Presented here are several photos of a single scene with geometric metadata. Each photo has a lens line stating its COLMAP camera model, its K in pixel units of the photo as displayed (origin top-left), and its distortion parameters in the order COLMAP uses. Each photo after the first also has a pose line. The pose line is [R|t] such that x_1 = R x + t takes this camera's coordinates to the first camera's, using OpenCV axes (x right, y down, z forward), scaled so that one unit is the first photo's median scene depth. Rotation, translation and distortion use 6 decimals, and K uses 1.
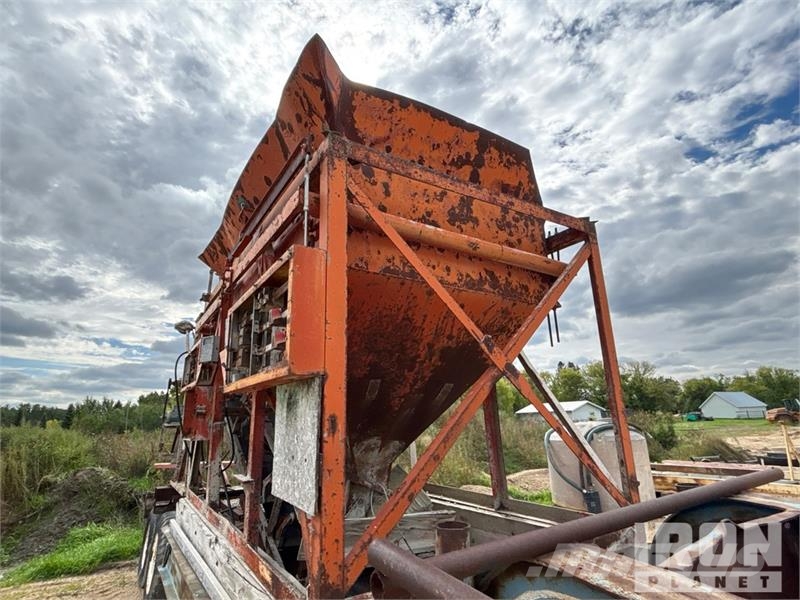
lens RADIAL K [[422.5, 0, 395.7], [0, 422.5, 300.0], [0, 0, 1]] dist [0.008349, -0.002548]
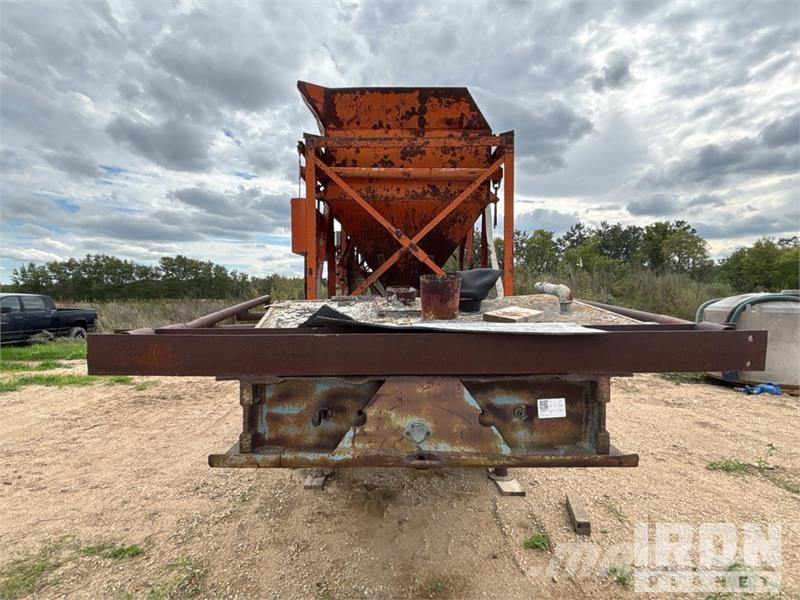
lens RADIAL K [[411.1, 0, 400.5], [0, 411.1, 305.4], [0, 0, 1]] dist [-0.003144, -0.000043]
pose [[0.843956, 0.037364, -0.535109, 0.936417], [0.123688, 0.957134, 0.261909, -0.053136], [0.521957, -0.287227, 0.803157, -0.422818]]
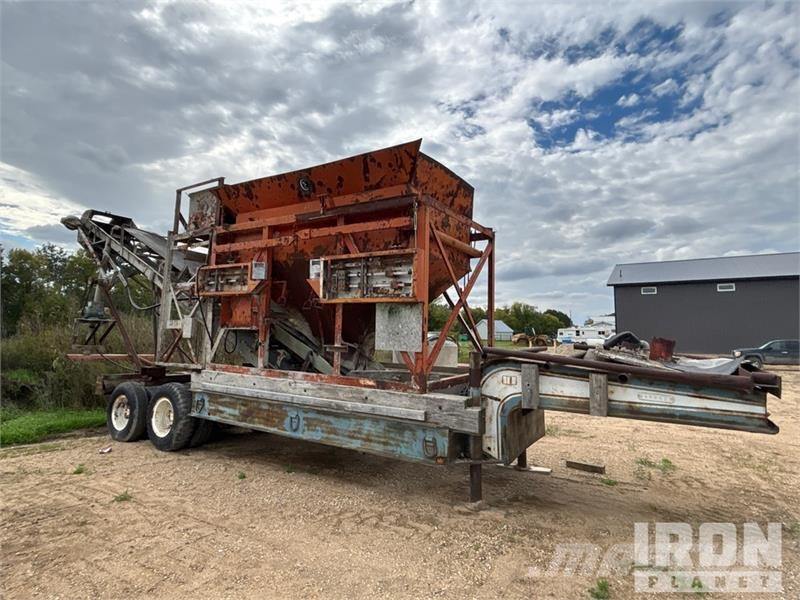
lens RADIAL K [[439.7, 0, 405.5], [0, 439.7, 294.9], [0, 0, 1]] dist [-0.004116, -0.004092]
pose [[0.891114, 0.081953, 0.446317, -0.847812], [-0.163156, 0.975647, 0.146608, -0.137392], [-0.423433, -0.203464, 0.882784, -0.743853]]
